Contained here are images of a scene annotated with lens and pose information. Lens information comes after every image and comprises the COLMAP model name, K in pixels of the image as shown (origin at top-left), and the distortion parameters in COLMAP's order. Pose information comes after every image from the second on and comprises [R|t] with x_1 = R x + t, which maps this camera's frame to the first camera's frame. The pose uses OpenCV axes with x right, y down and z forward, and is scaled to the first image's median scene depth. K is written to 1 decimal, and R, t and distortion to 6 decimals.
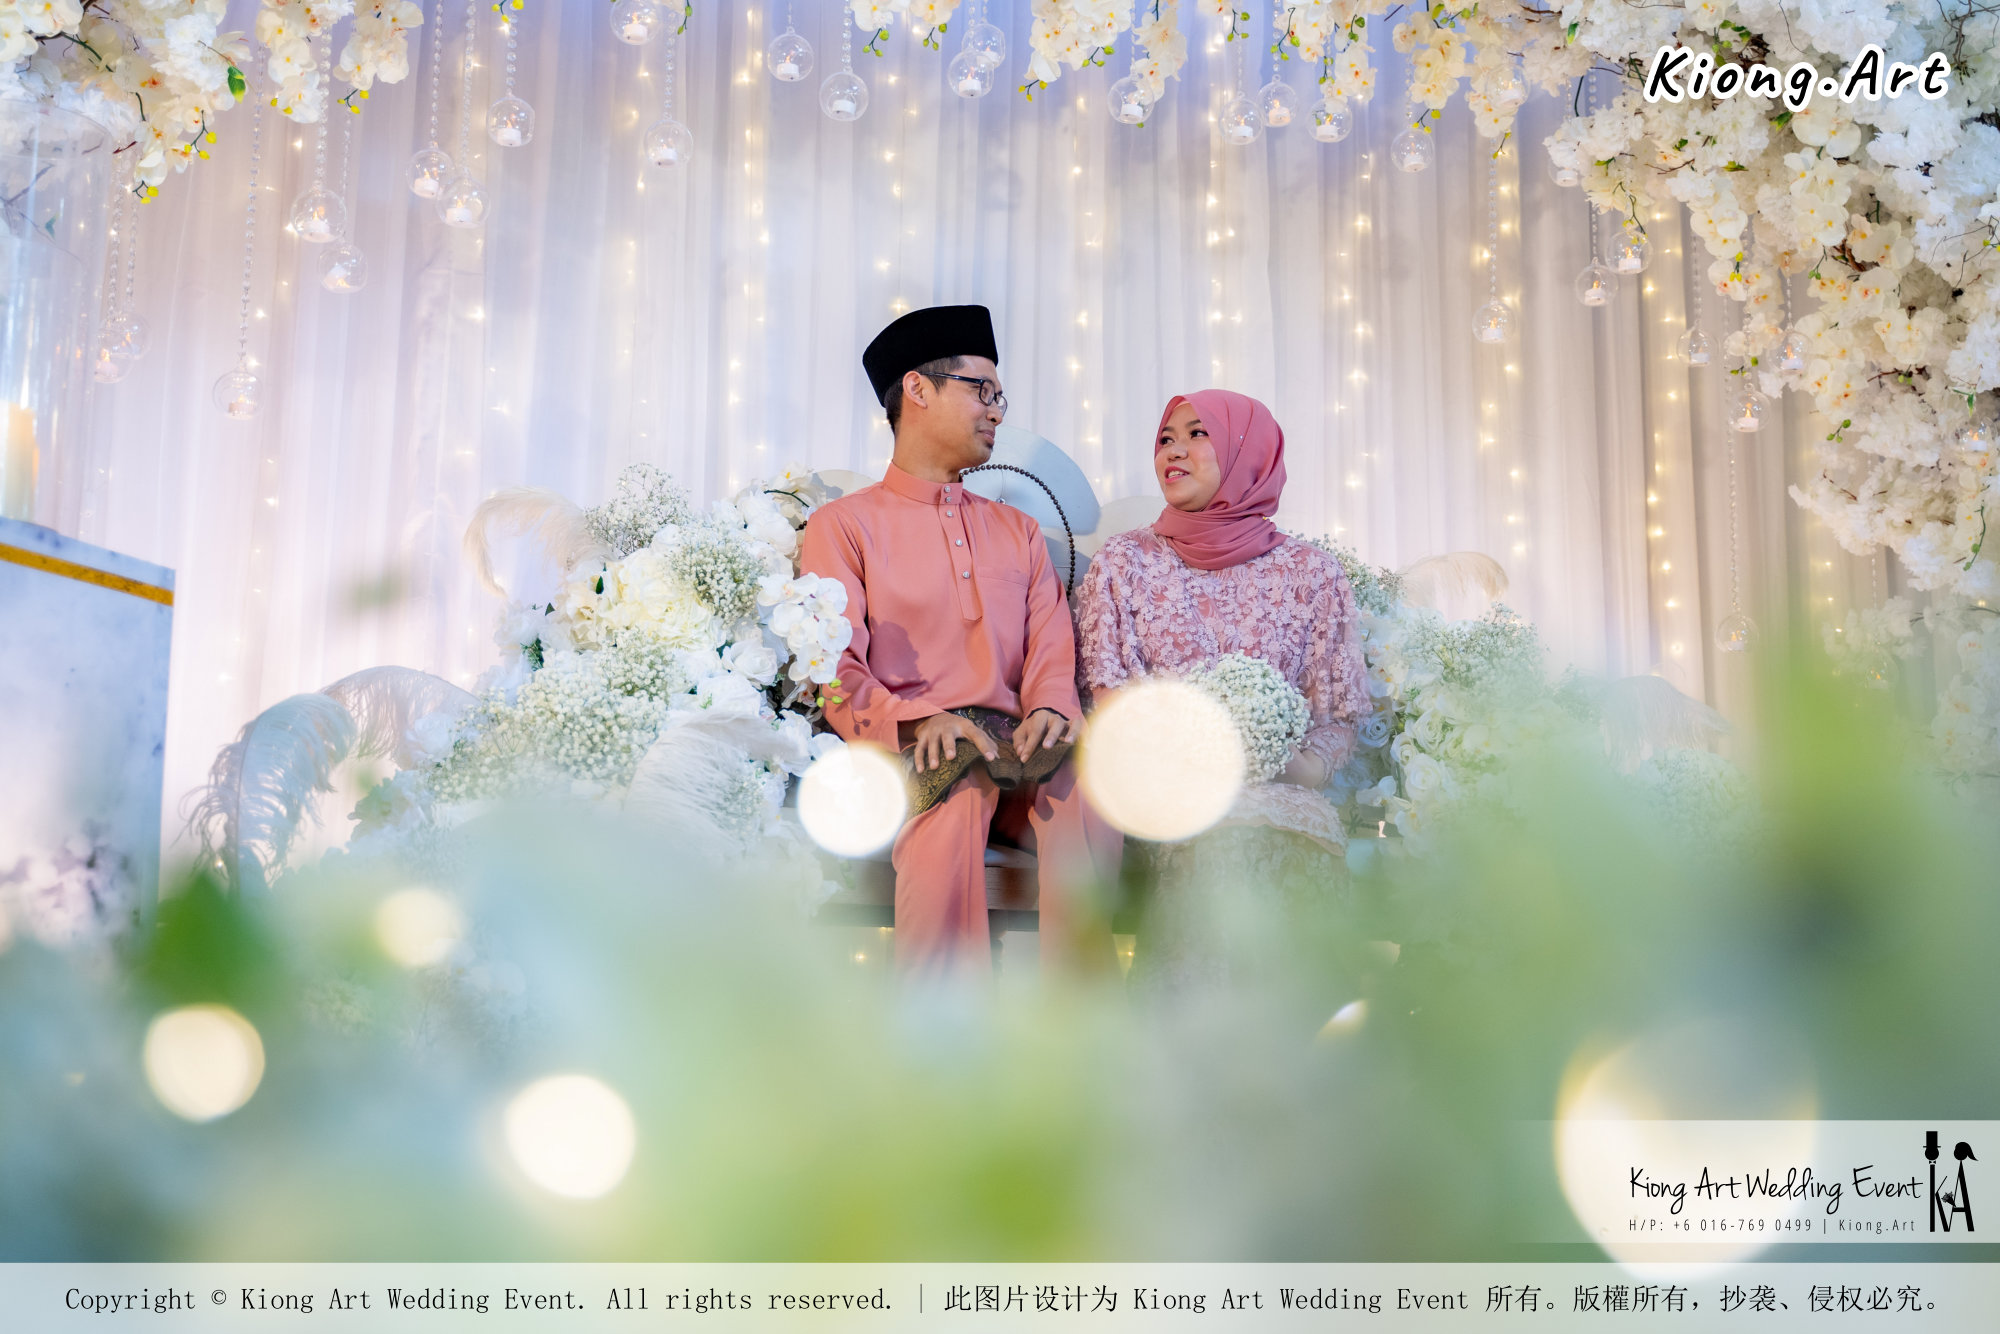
lens RADIAL K [[2454.1, 0, 1020.4], [0, 2454.1, 660.7], [0, 0, 1]] dist [0.079921, 0.000000]
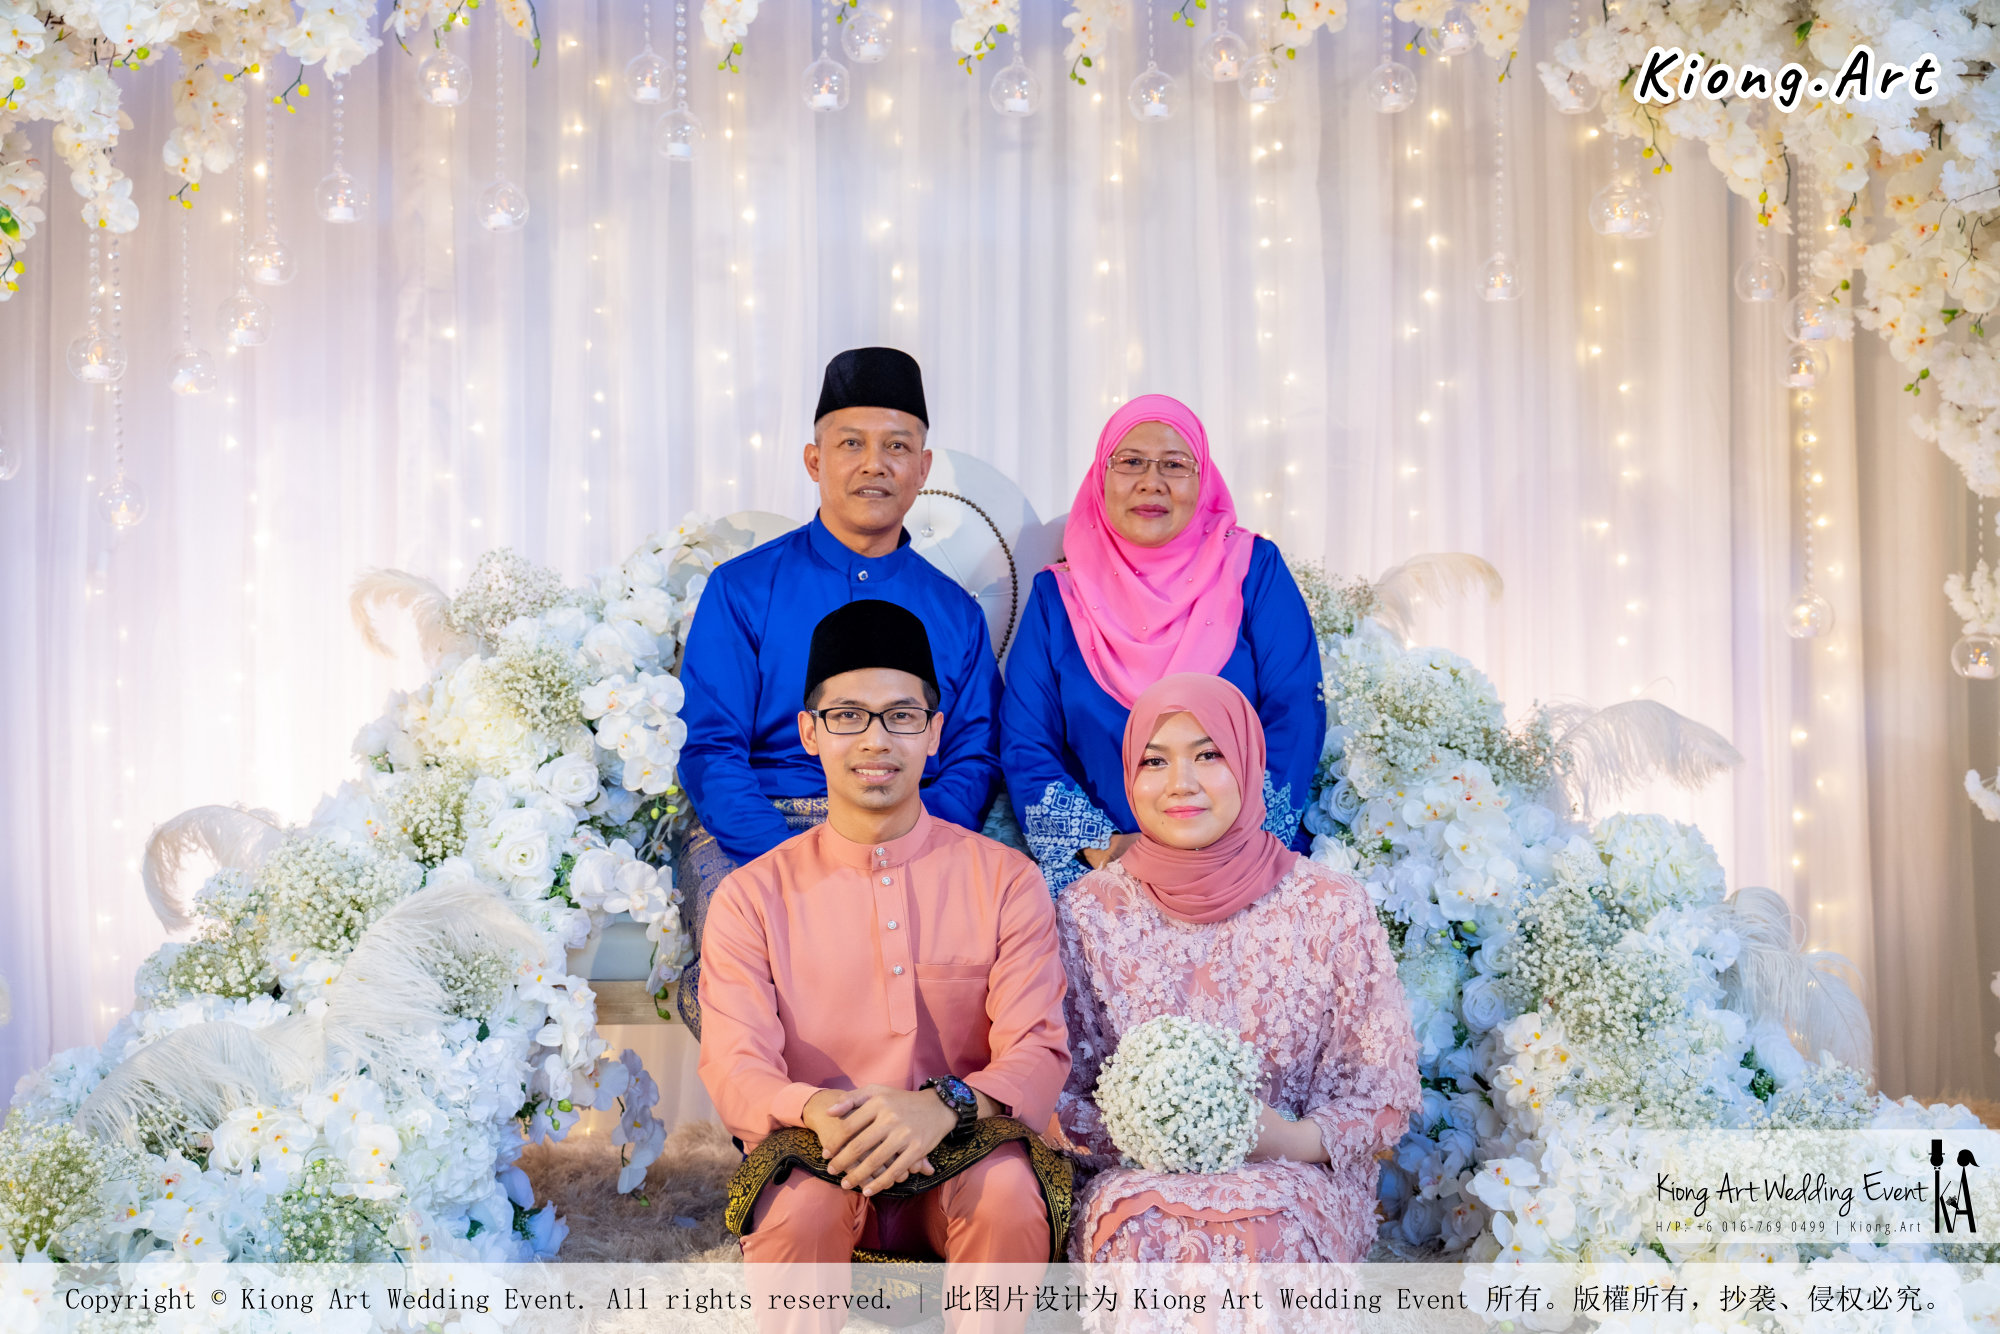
lens RADIAL K [[2454.1, 0, 1013.4], [0, 2454.1, 668.8], [0, 0, 1]] dist [0.079921, 0.000000]
pose [[0.965375, -0.025594, -0.259609, 0.252083], [0.065725, 0.986935, 0.147106, -0.141180], [0.252452, -0.159075, 0.954444, 0.102459]]
